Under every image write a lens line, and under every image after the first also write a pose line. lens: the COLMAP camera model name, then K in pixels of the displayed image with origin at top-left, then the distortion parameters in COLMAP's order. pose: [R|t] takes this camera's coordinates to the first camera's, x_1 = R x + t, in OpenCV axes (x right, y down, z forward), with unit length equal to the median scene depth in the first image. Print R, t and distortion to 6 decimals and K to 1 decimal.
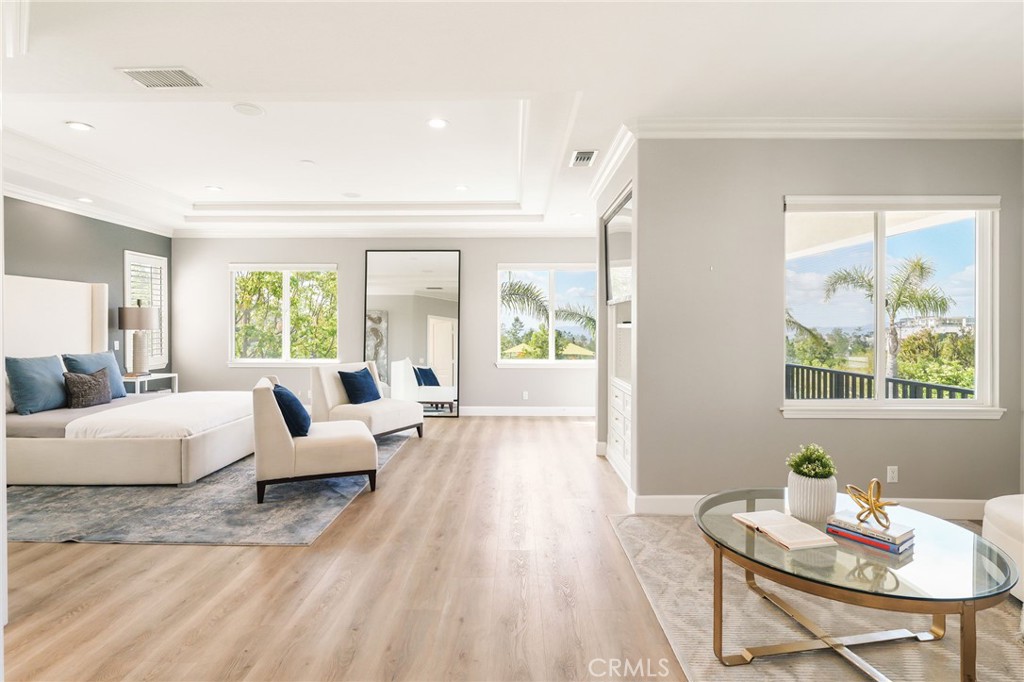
lens RADIAL K [[509.4, 0, 504.1], [0, 509.4, 325.5], [0, 0, 1]] dist [0.007625, 0.001085]
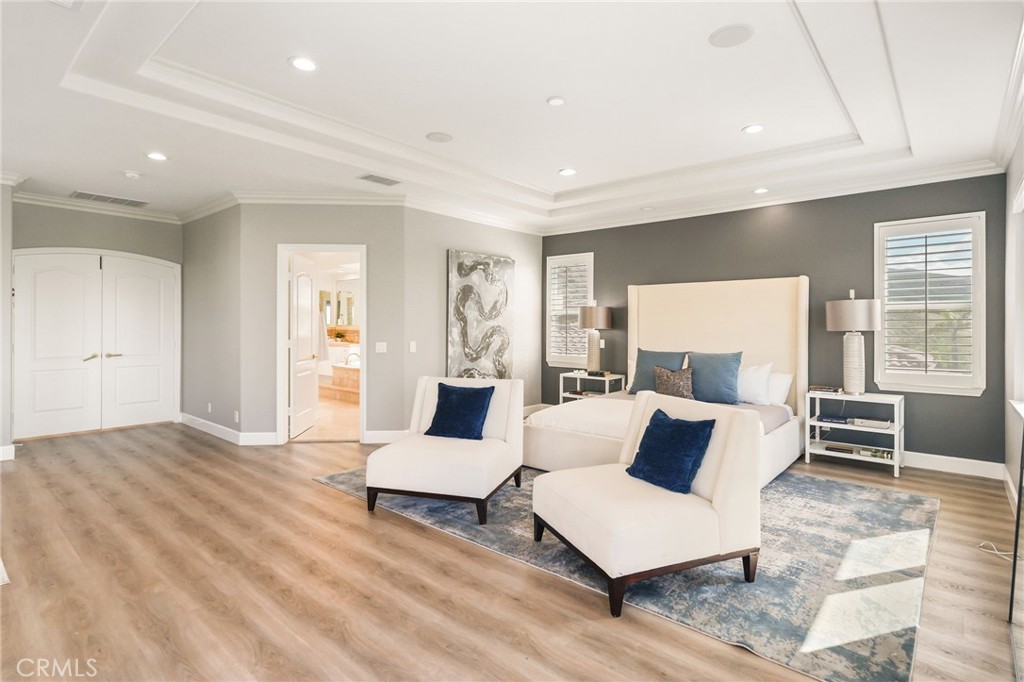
lens RADIAL K [[509.4, 0, 528.5], [0, 509.4, 330.8], [0, 0, 1]] dist [0.007625, 0.001085]
pose [[-0.624091, 0.012152, -0.781257, 0.175906], [-0.000698, 0.999870, 0.016110, -0.003804], [0.781351, 0.010599, -0.624001, 1.166552]]
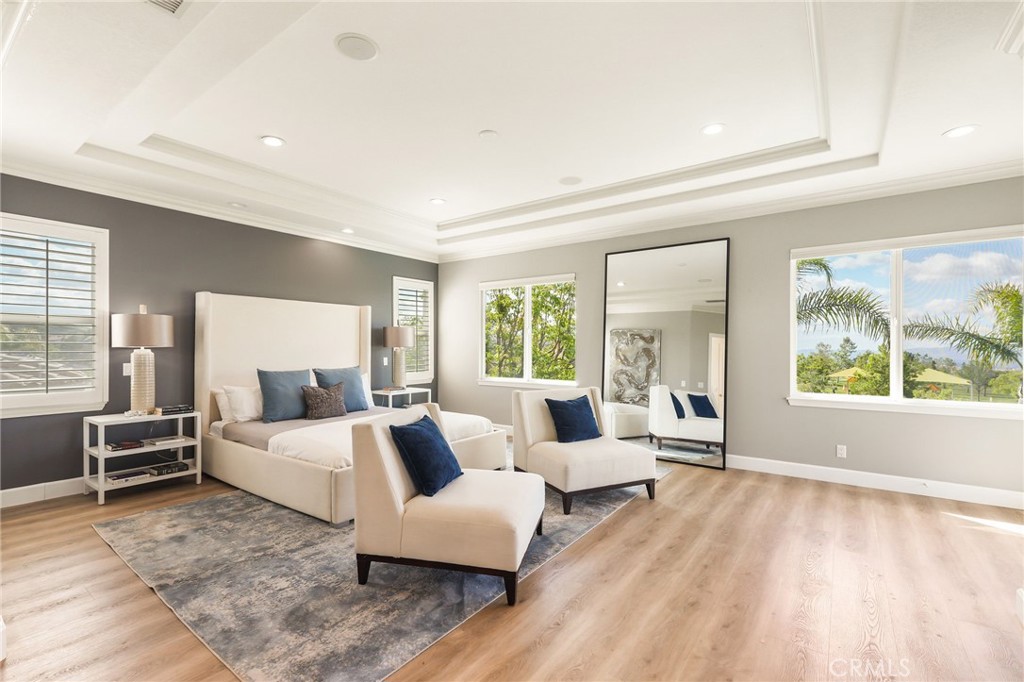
lens RADIAL K [[460.3, 0, 500.3], [0, 460.3, 347.6], [0, 0, 1]] dist [0.000266, 0.001363]
pose [[0.814481, -0.000345, -0.580190, 0.034369], [0.001045, 0.999999, 0.000873, 0.008553], [0.580189, -0.001318, 0.814481, 0.344722]]
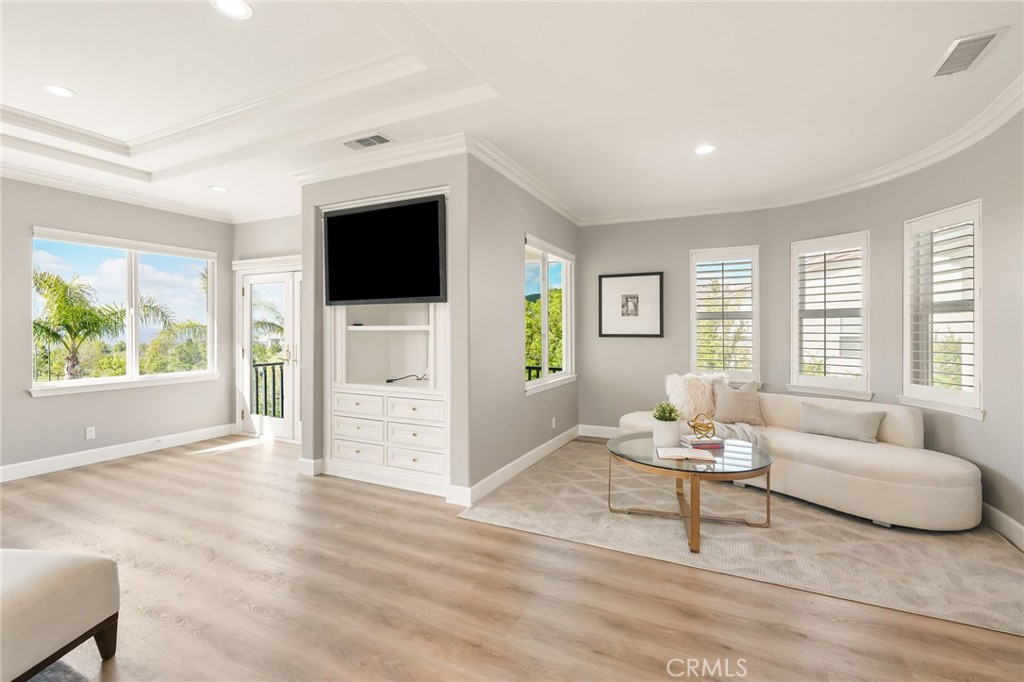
lens RADIAL K [[460.3, 0, 514.7], [0, 460.3, 331.8], [0, 0, 1]] dist [0.000266, 0.001363]
pose [[0.426215, -0.005763, 0.904604, -0.325025], [-0.001077, 0.999976, 0.006878, 0.000703], [-0.904621, -0.003906, 0.426198, 0.291320]]
